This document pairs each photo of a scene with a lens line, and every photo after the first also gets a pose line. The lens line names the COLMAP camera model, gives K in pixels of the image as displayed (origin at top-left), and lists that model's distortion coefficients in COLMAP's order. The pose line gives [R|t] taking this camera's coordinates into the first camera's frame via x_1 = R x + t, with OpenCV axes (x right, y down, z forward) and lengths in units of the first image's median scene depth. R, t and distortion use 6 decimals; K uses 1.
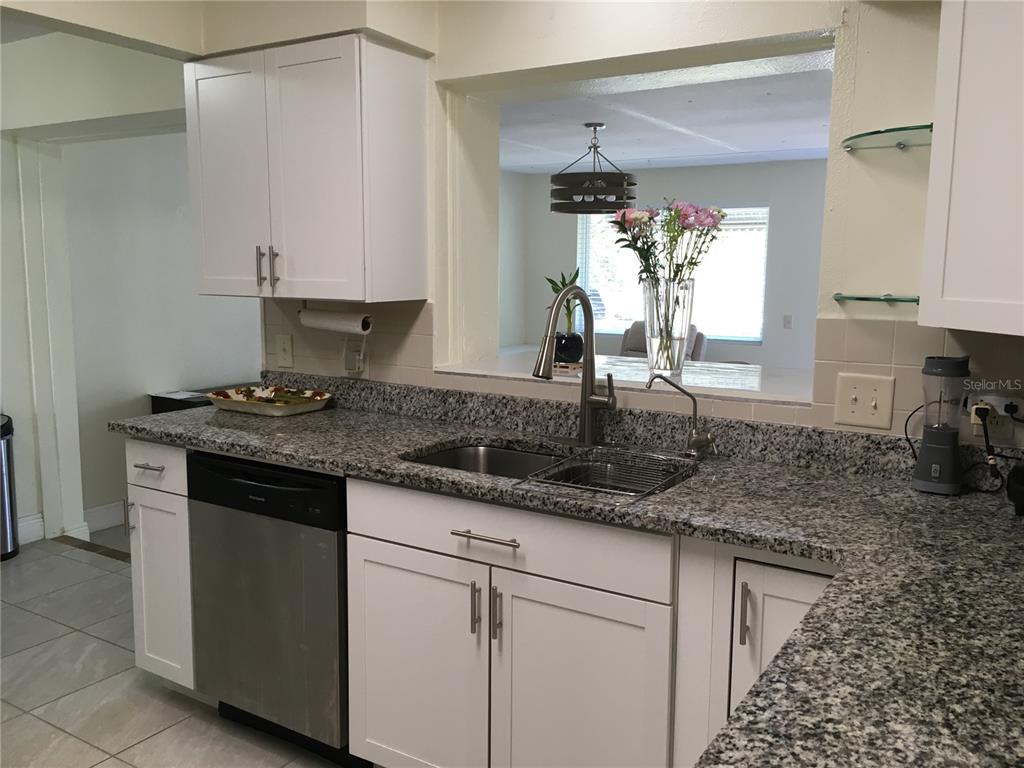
lens RADIAL K [[872.9, 0, 506.3], [0, 872.9, 384.3], [0, 0, 1]] dist [0.045158, -0.015866]
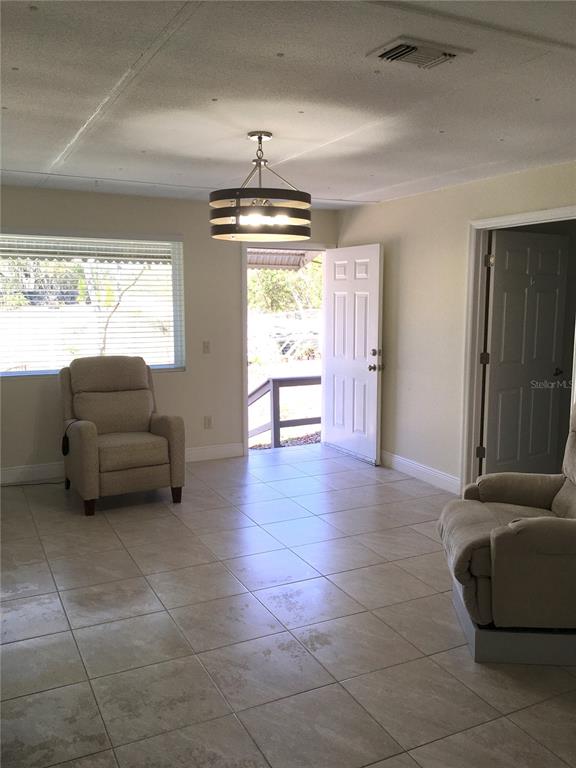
lens RADIAL K [[654.7, 0, 285.4], [0, 654.7, 380.5], [0, 0, 1]] dist [0.045158, -0.015866]
pose [[0.524067, -0.114580, 0.843935, -0.973700], [0.117679, 0.991146, 0.061490, -0.201518], [-0.843508, 0.067089, 0.532910, 1.394821]]
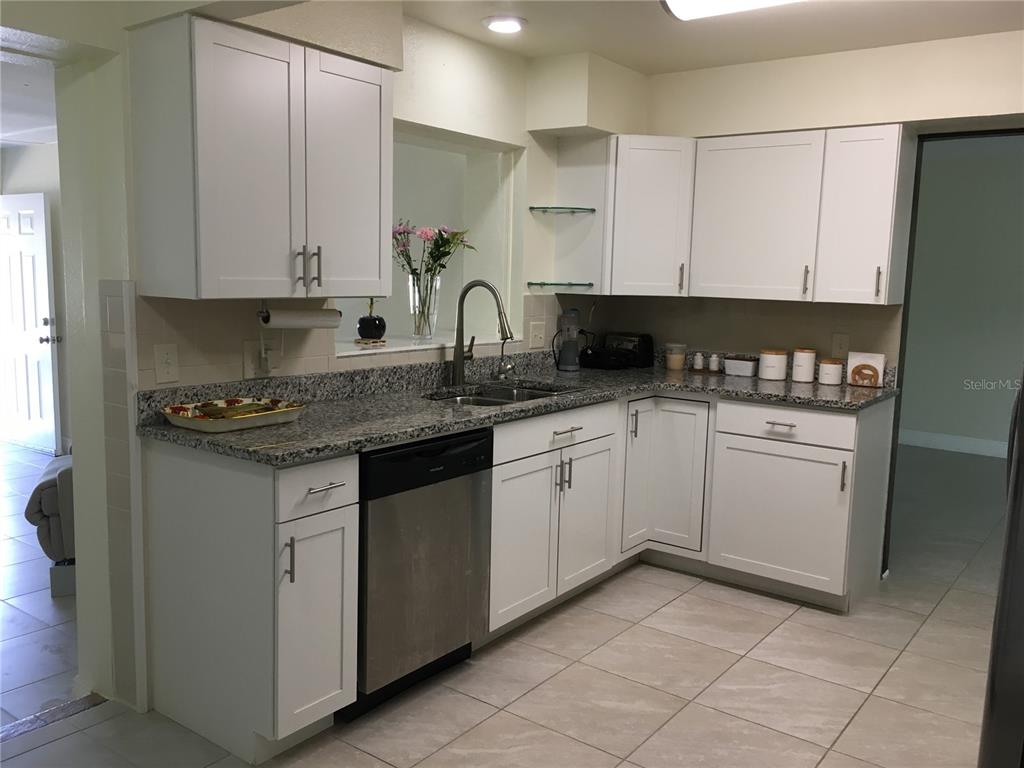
lens RADIAL K [[872.9, 0, 506.3], [0, 872.9, 384.3], [0, 0, 1]] dist [0.045158, -0.015866]
pose [[0.078308, -0.135689, 0.987652, -1.366286], [0.113822, 0.985433, 0.126359, -0.112818], [-0.990410, 0.102521, 0.092612, 0.770992]]
